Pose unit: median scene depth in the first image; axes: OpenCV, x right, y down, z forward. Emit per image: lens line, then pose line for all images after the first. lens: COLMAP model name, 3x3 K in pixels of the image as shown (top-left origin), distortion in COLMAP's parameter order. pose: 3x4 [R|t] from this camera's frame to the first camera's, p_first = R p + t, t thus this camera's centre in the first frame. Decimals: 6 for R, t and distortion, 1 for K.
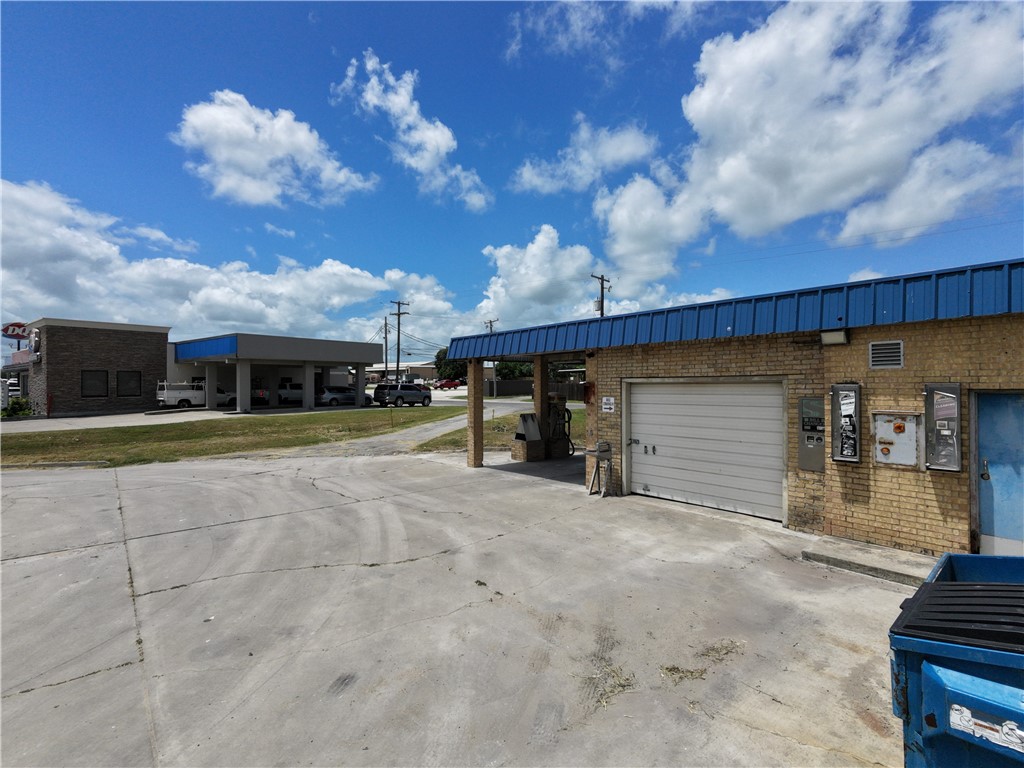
lens RADIAL K [[486.0, 0, 527.8], [0, 486.0, 382.7], [0, 0, 1]] dist [0.000893, 0.000126]
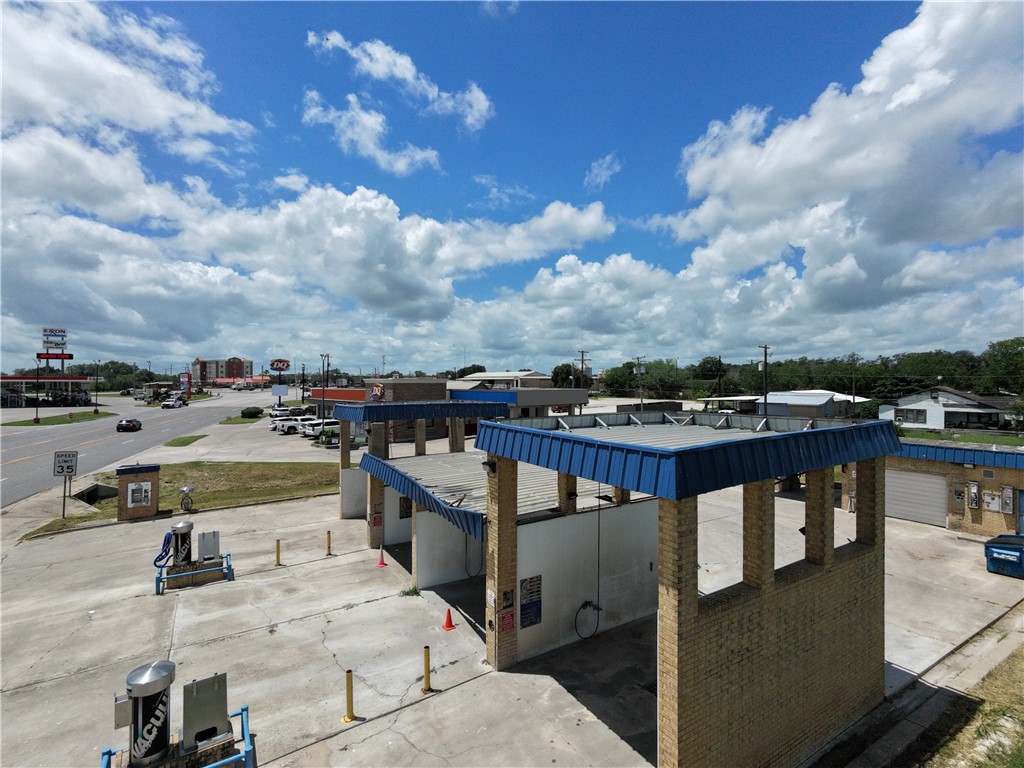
lens RADIAL K [[491.1, 0, 510.9], [0, 491.1, 378.6], [0, 0, 1]] dist [-0.000582, -0.000030]
pose [[0.988528, 0.010770, -0.150656, -1.103084], [-0.012186, 0.999890, -0.008479, -0.367490], [0.150548, 0.010217, 0.988550, -1.560915]]
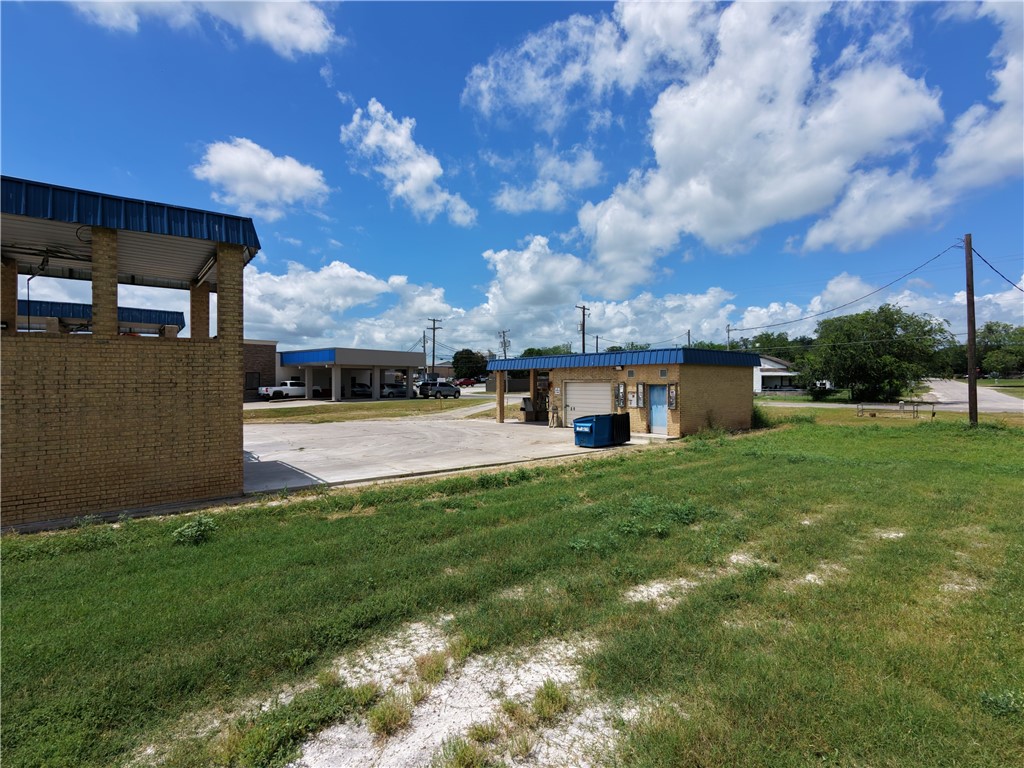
lens RADIAL K [[491.2, 0, 512.5], [0, 491.2, 362.5], [0, 0, 1]] dist [-0.000399, 0.001070]
pose [[0.999429, 0.007973, -0.032846, 0.018953], [-0.009369, 0.999049, -0.042590, 0.009182], [0.032475, 0.042873, 0.998553, -1.455631]]
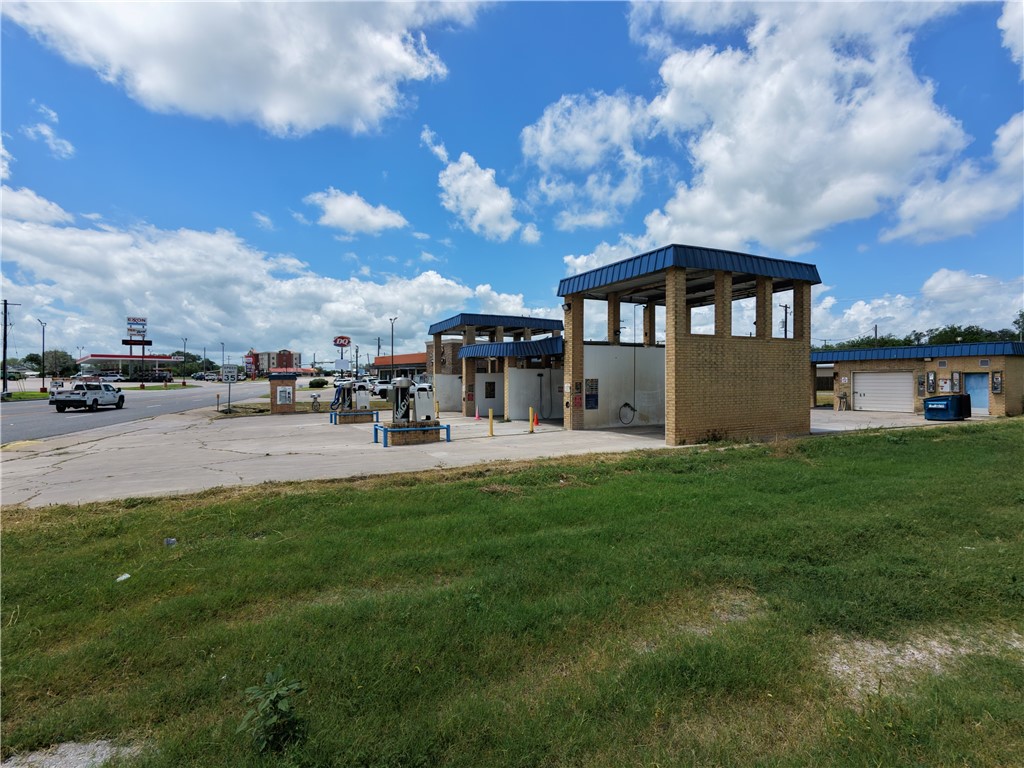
lens RADIAL K [[491.1, 0, 510.9], [0, 491.1, 378.6], [0, 0, 1]] dist [-0.000582, -0.000030]
pose [[0.976534, 0.009425, -0.215159, -1.123078], [-0.010812, 0.999928, -0.005271, 0.072771], [0.215094, 0.007474, 0.976565, -2.239803]]
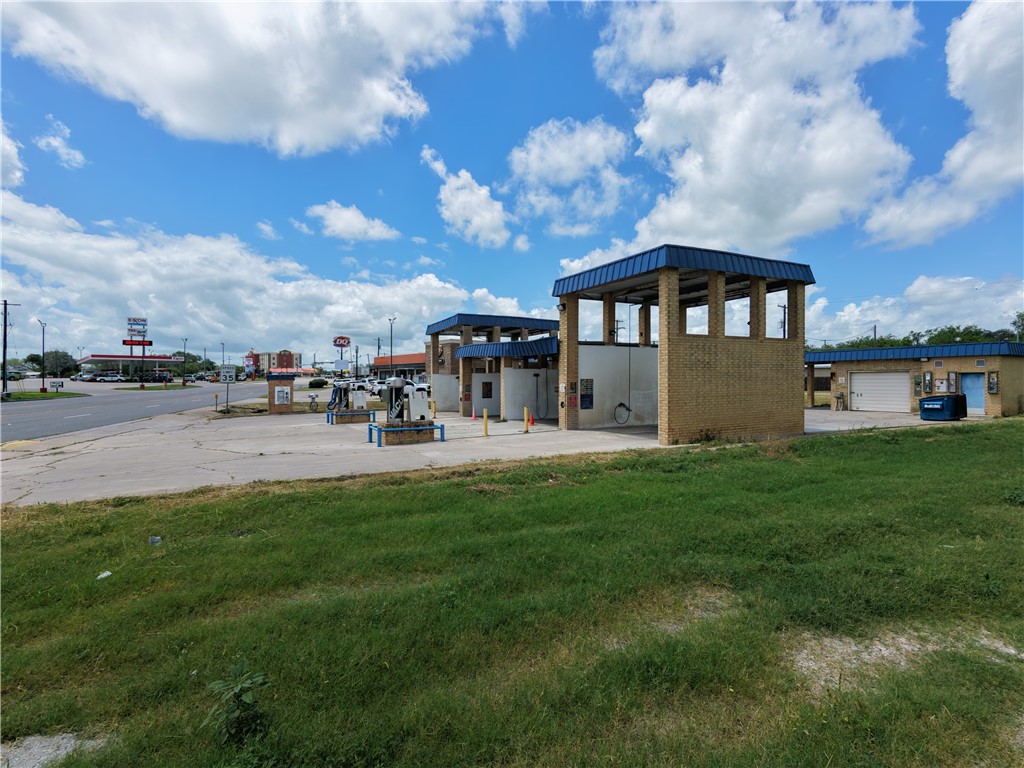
lens RADIAL K [[491.1, 0, 510.9], [0, 491.1, 378.6], [0, 0, 1]] dist [-0.000582, -0.000030]
pose [[0.976266, 0.009342, -0.216372, -1.103051], [-0.010882, 0.999923, -0.005927, 0.073740], [0.216300, 0.008141, 0.976293, -2.238507]]
